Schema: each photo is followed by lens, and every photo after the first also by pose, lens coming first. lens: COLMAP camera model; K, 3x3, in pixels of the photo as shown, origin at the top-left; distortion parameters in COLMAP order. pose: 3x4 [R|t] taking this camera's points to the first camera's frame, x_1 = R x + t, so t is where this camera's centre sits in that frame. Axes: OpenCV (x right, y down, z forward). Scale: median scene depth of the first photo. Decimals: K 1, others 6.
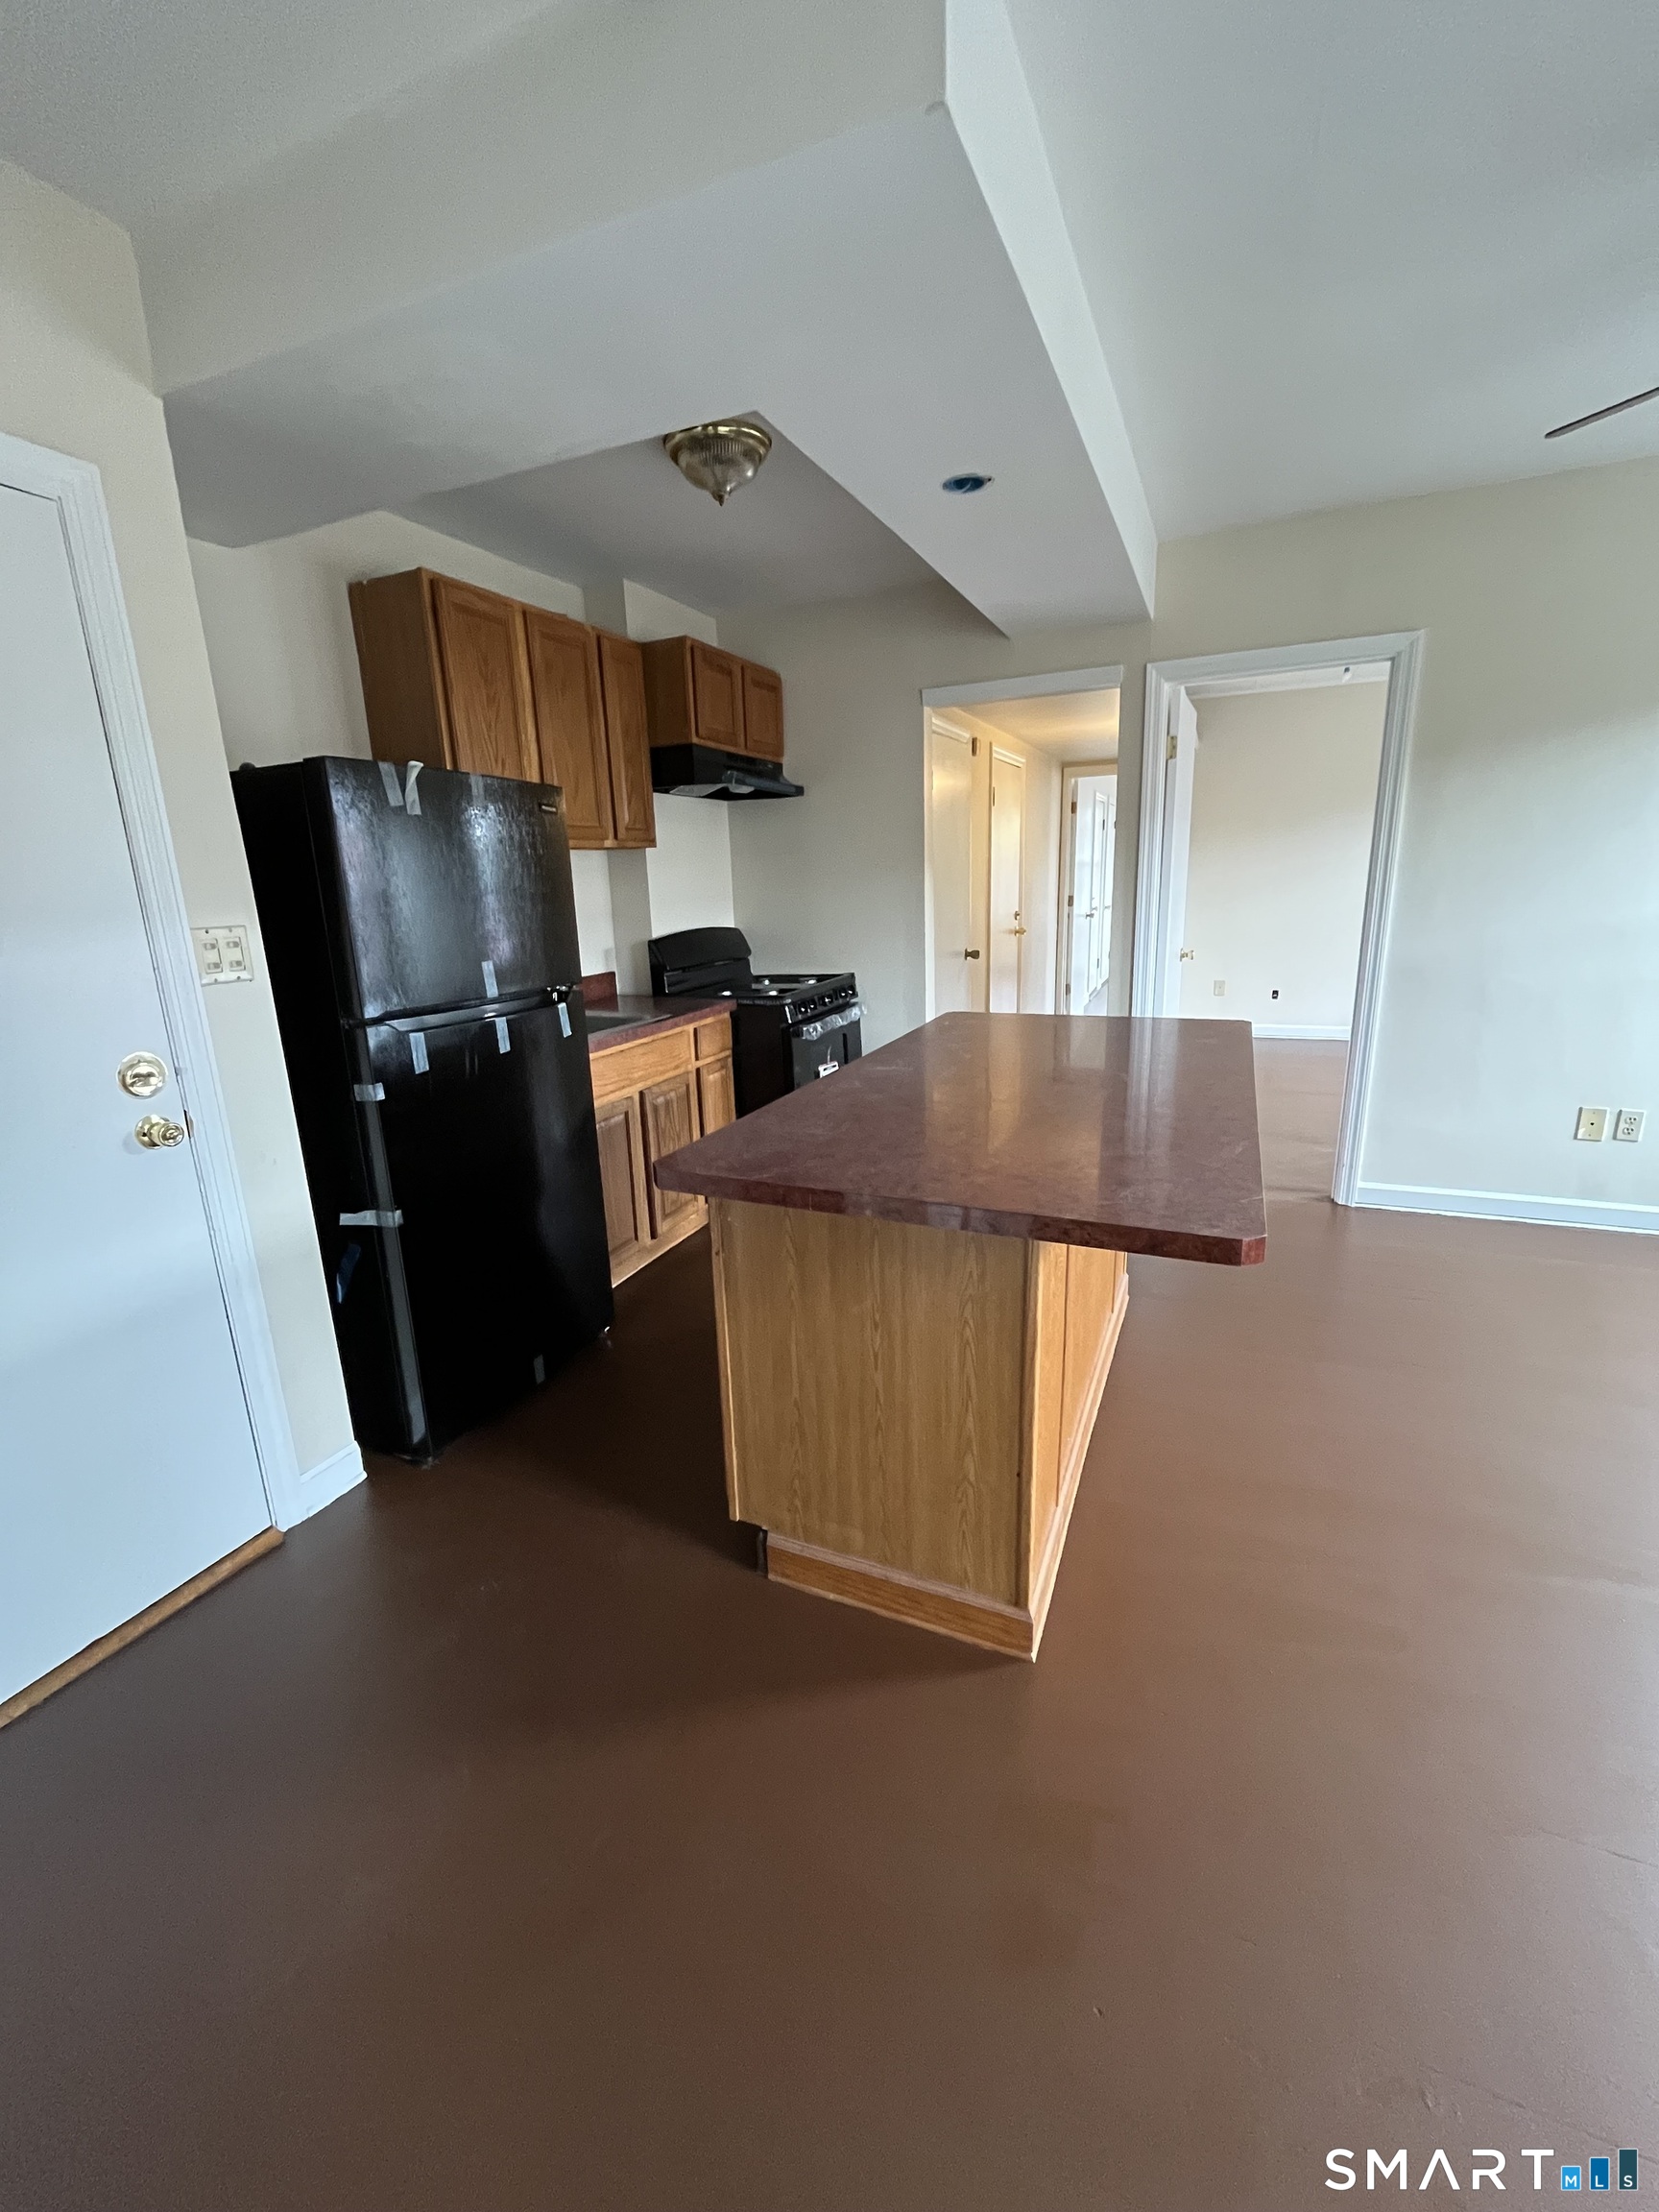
lens RADIAL K [[900.5, 0, 822.7], [0, 900.5, 1101.5], [0, 0, 1]] dist [-0.006194, 0.000079]
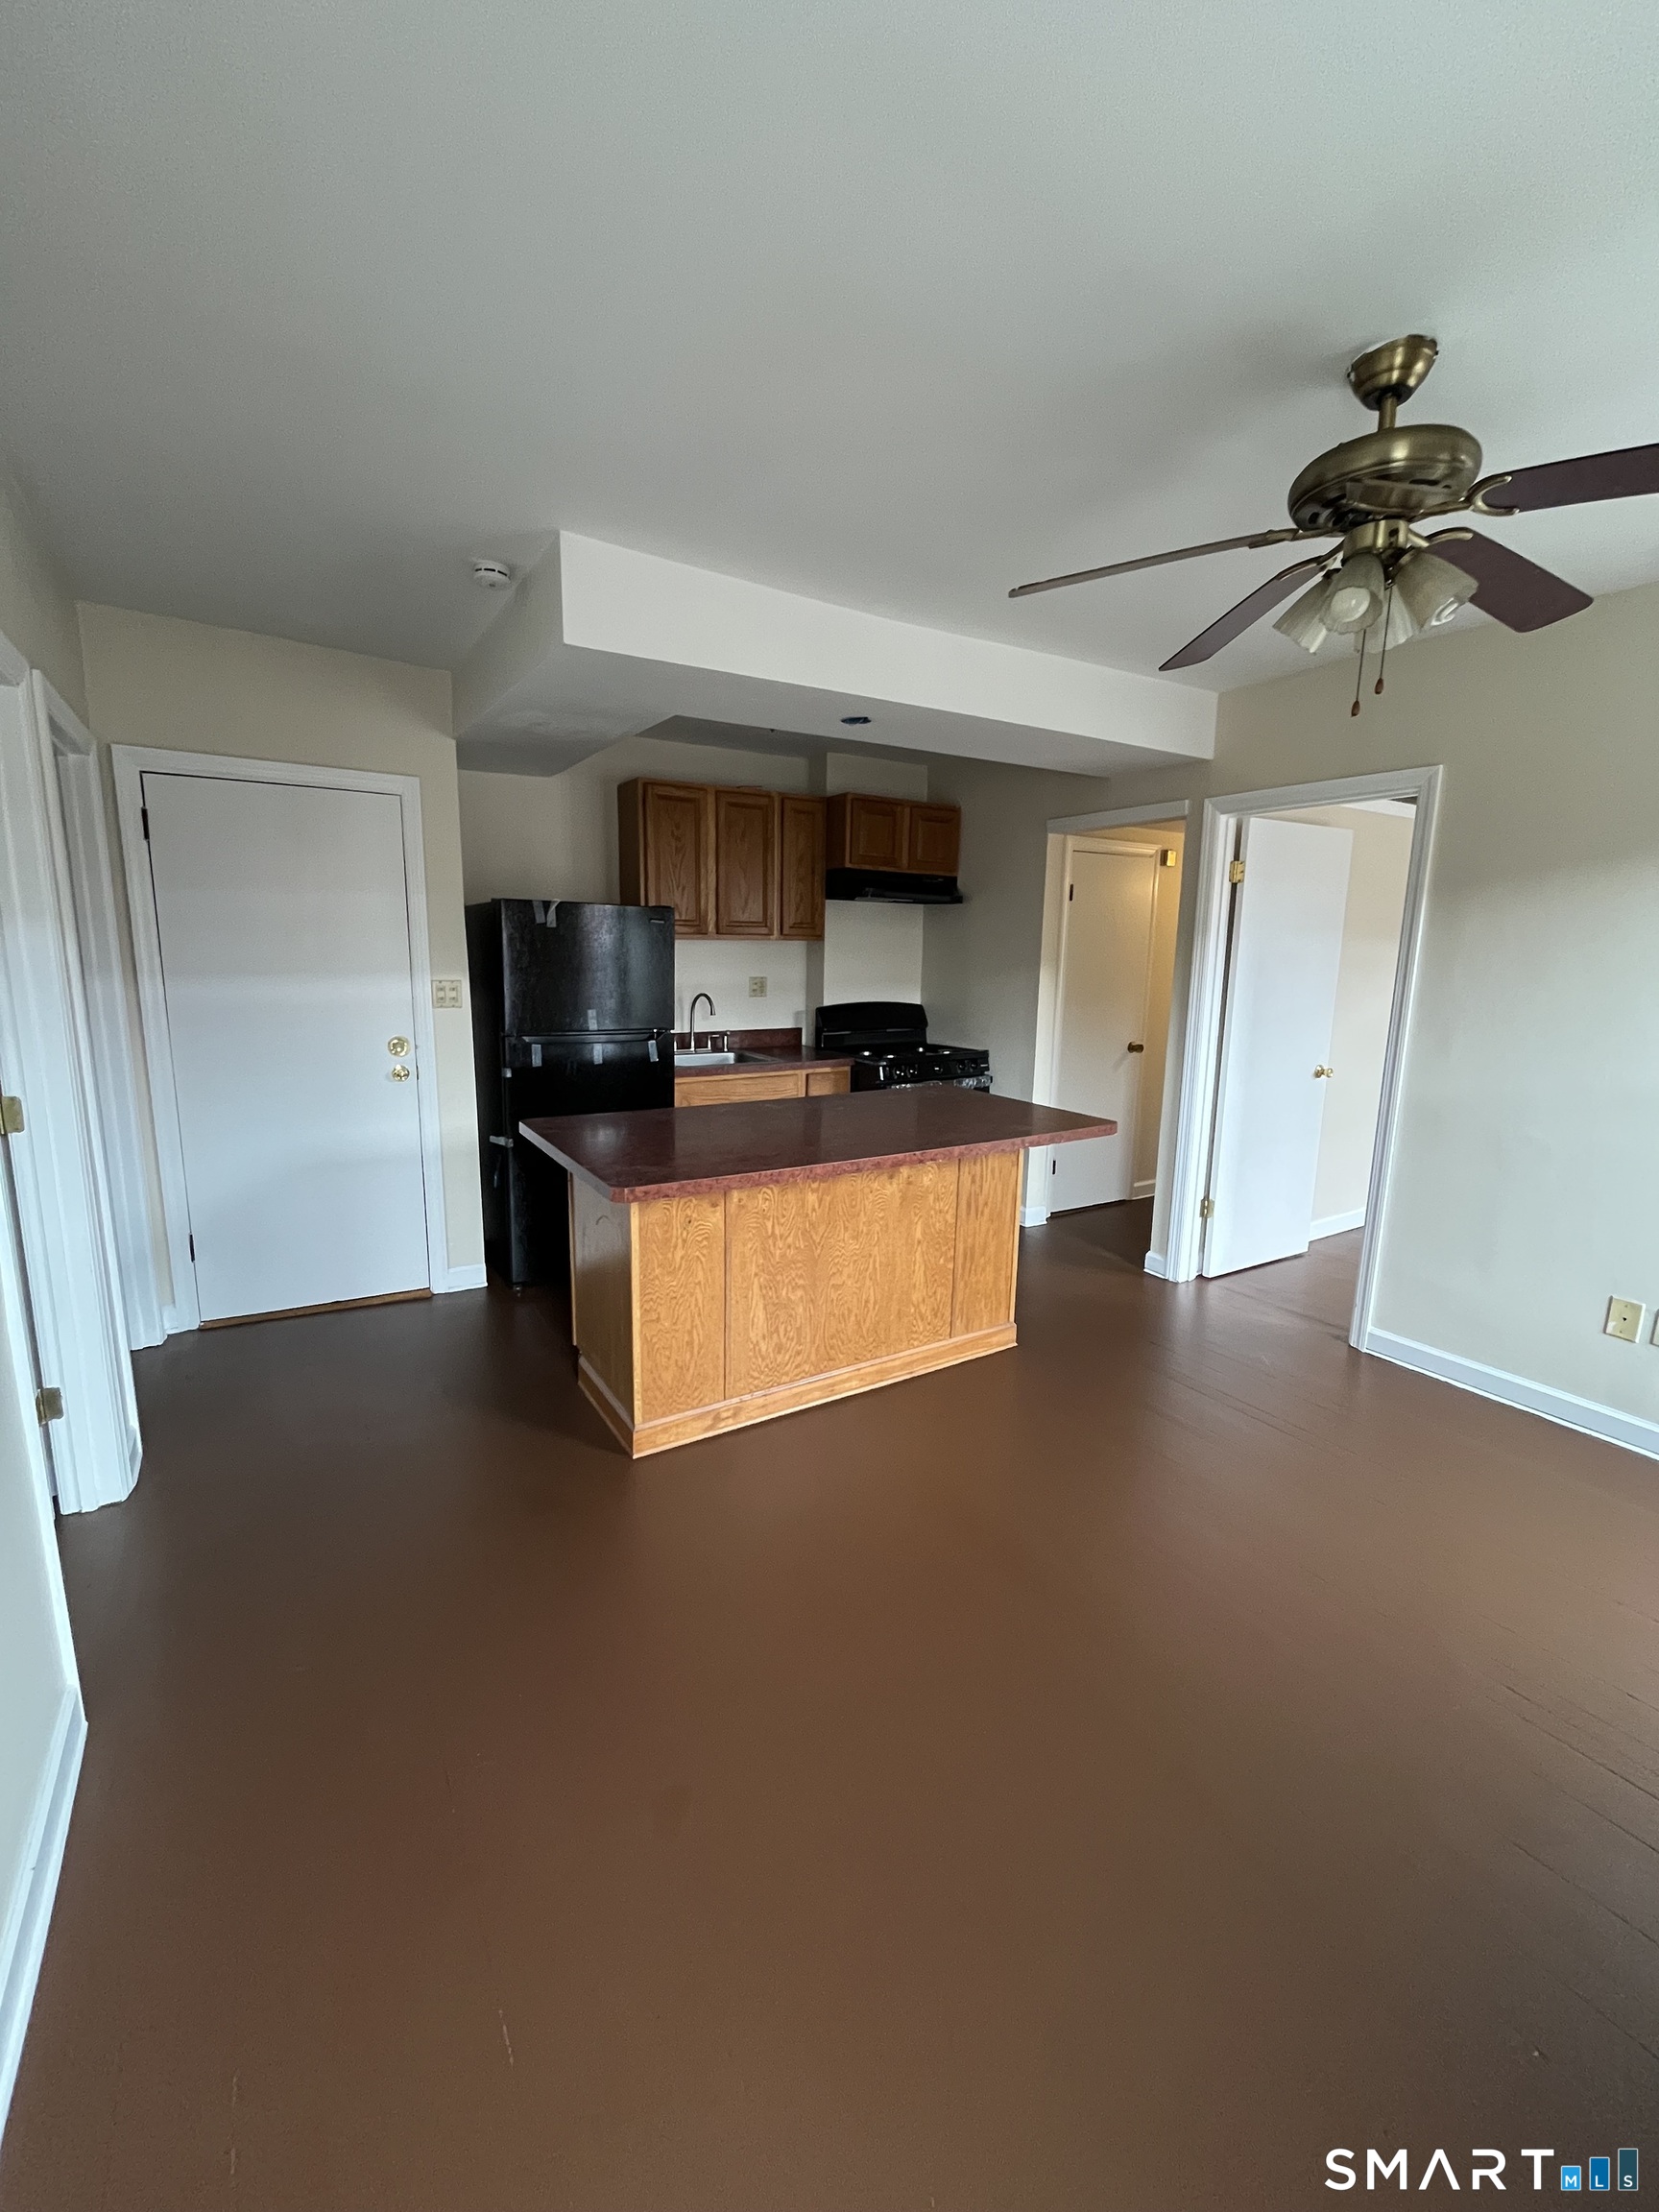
lens RADIAL K [[900.5, 0, 822.7], [0, 900.5, 1101.5], [0, 0, 1]] dist [-0.006194, 0.000079]
pose [[0.827736, 0.145761, -0.541855, 0.635439], [-0.181280, 0.983353, -0.012396, -0.028241], [0.531028, 0.108488, 0.840381, -0.128738]]
